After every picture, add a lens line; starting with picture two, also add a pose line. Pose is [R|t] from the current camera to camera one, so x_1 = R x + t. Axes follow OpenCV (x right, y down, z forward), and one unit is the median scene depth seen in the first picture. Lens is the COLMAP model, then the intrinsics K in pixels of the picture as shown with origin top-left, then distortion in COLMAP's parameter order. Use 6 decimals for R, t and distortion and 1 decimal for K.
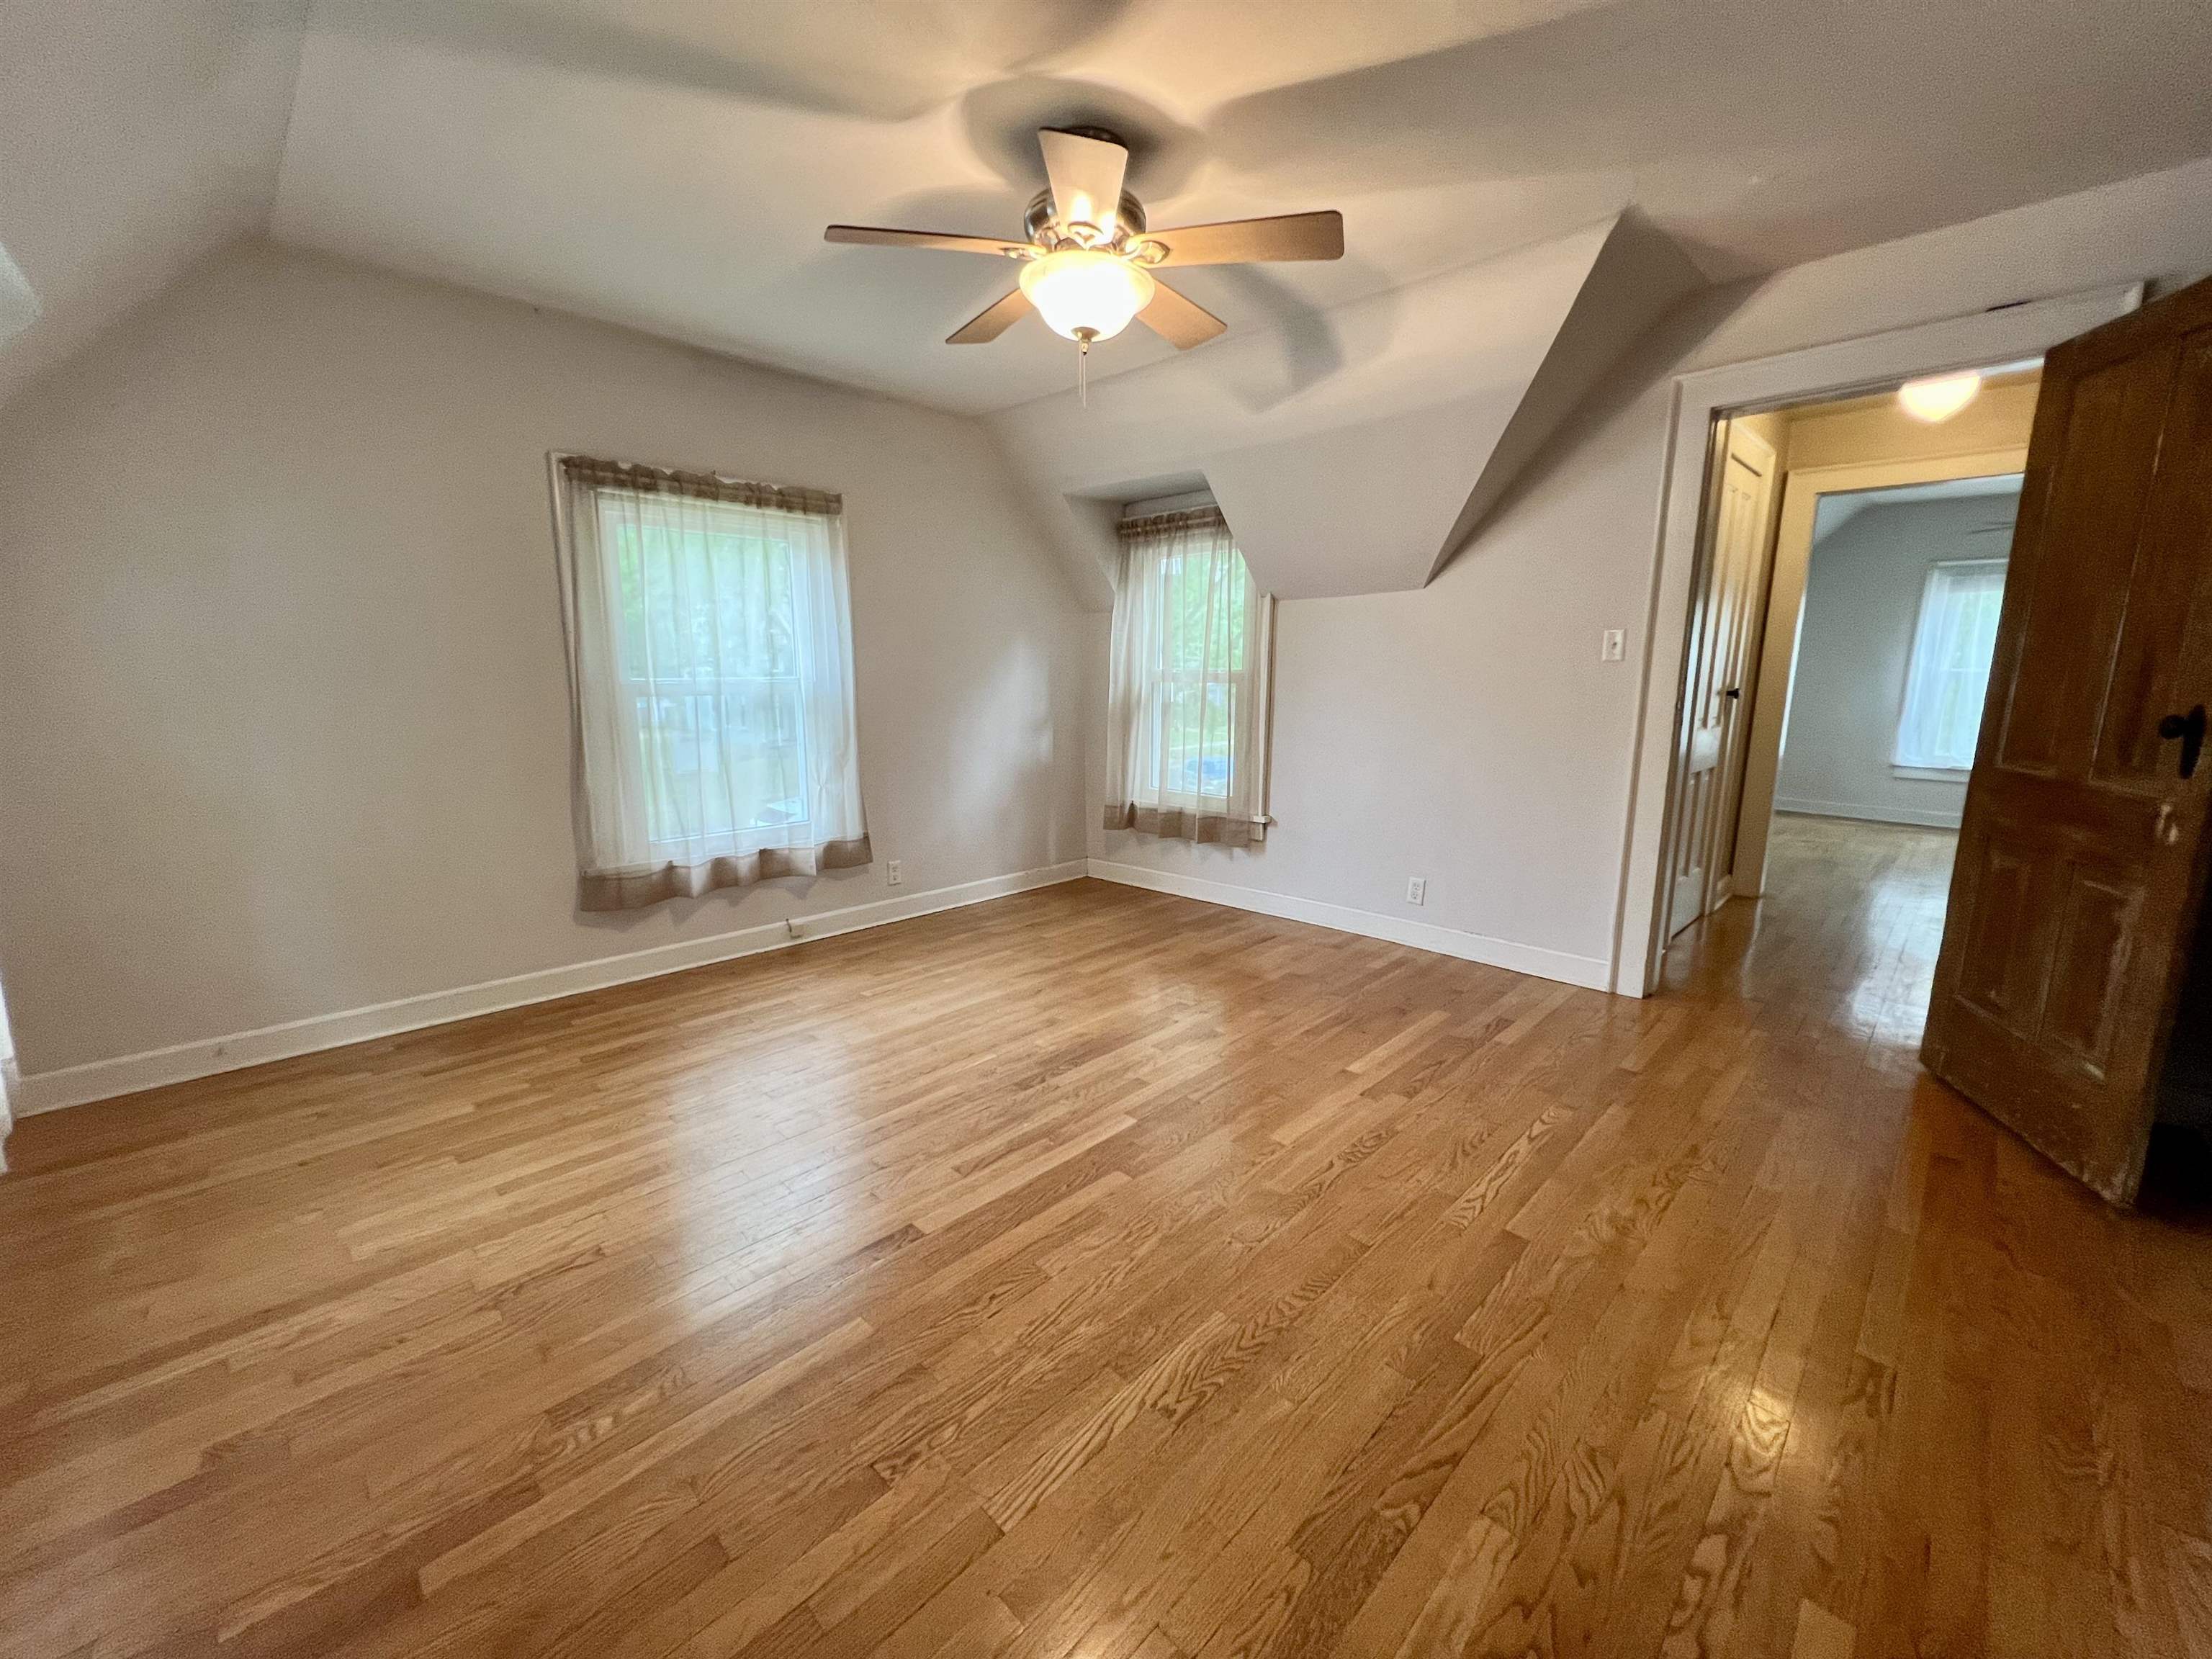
lens RADIAL K [[889.7, 0, 1102.2], [0, 889.7, 824.3], [0, 0, 1]] dist [-0.001109, -0.000250]
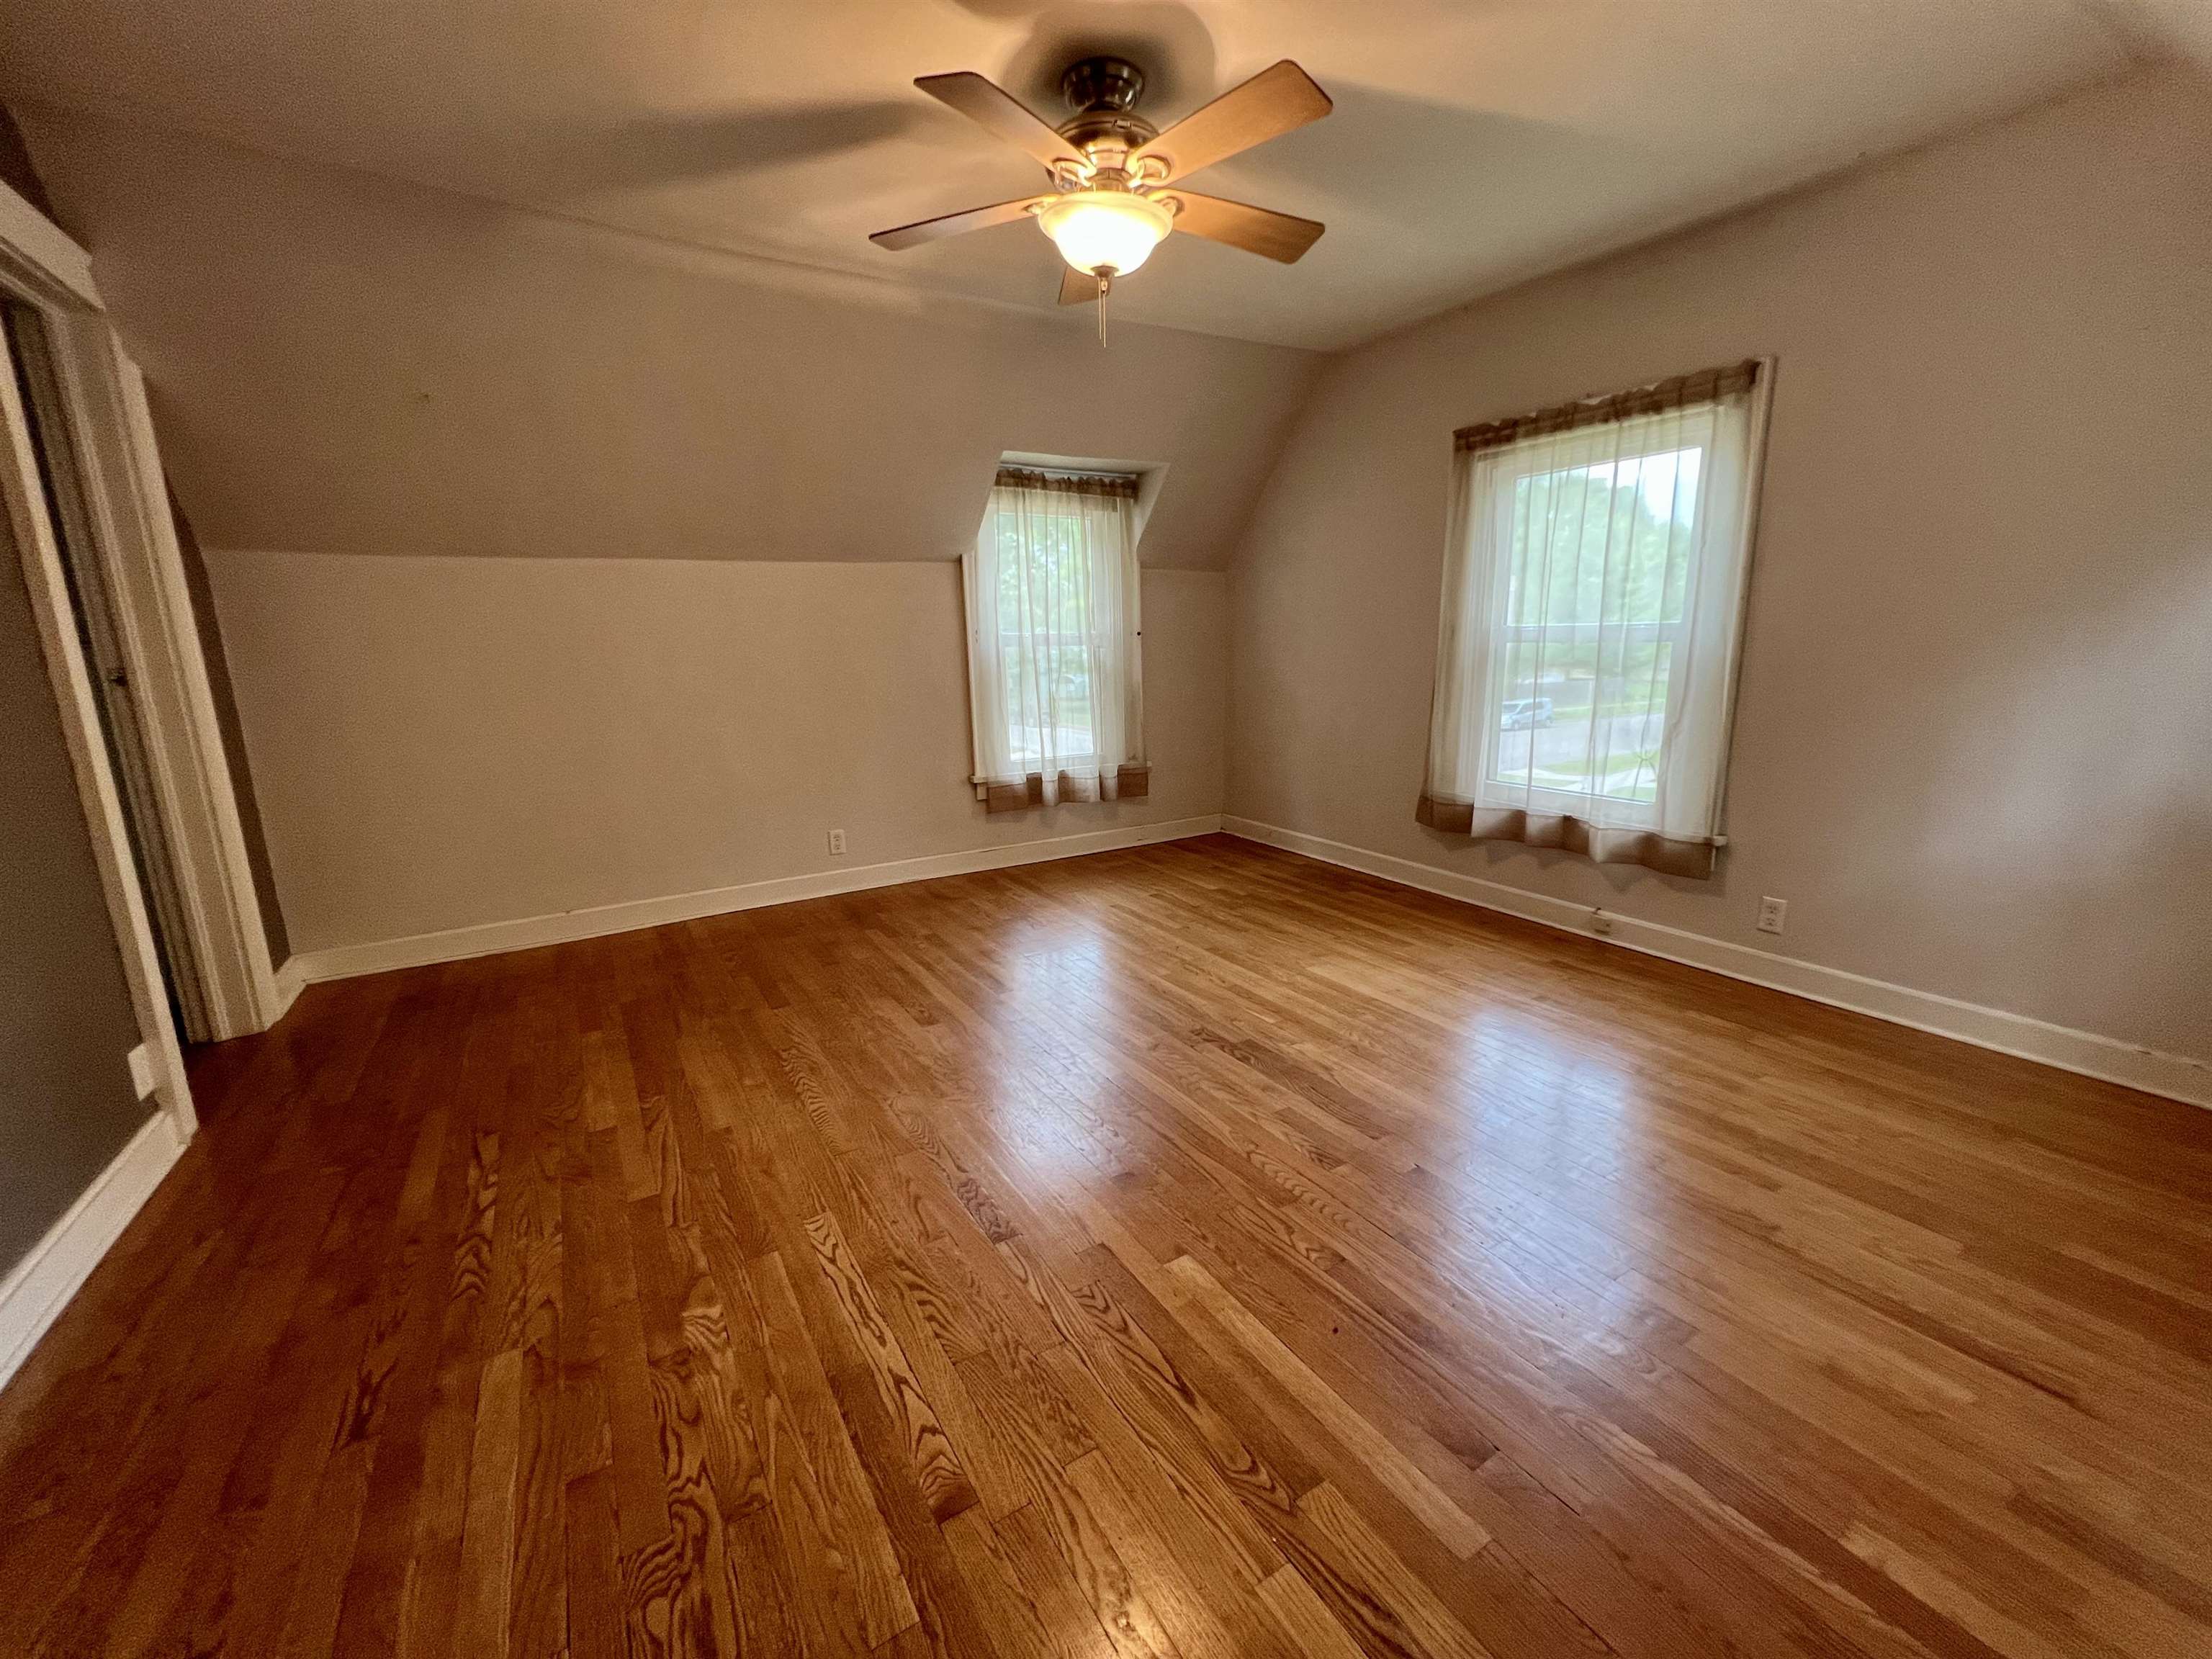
lens RADIAL K [[889.7, 0, 1102.2], [0, 889.7, 824.3], [0, 0, 1]] dist [-0.001109, -0.000250]
pose [[-0.235198, 0.201306, -0.950872, 0.710927], [-0.159857, 0.956982, 0.242140, -0.129230], [0.958711, 0.208955, -0.192900, 0.879897]]
